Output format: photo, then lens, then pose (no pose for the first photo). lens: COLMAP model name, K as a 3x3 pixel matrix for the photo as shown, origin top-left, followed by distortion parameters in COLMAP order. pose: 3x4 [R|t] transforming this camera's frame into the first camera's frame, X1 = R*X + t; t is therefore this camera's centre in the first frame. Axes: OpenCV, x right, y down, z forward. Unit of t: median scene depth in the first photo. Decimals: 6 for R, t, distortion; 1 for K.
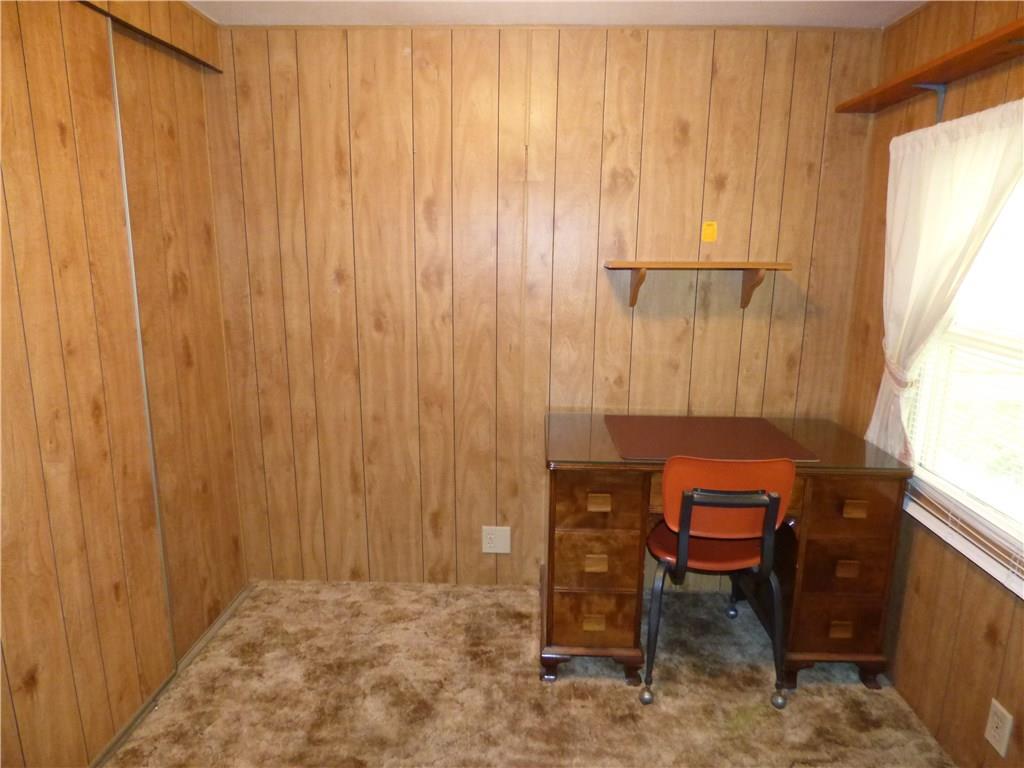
lens RADIAL K [[629.3, 0, 516.0], [0, 629.3, 381.9], [0, 0, 1]] dist [-0.012161, -0.000591]
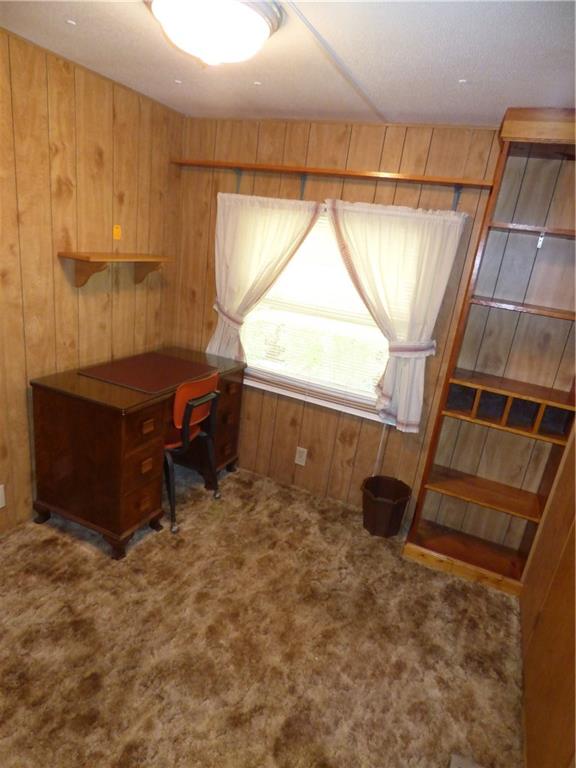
lens RADIAL K [[482.9, 0, 288.4], [0, 482.9, 385.5], [0, 0, 1]] dist [0.029035, 0.001385]
pose [[0.382468, -0.241279, 0.891909, -0.650016], [0.079484, 0.970316, 0.228405, -0.124546], [-0.920543, -0.016465, 0.390293, 0.196531]]
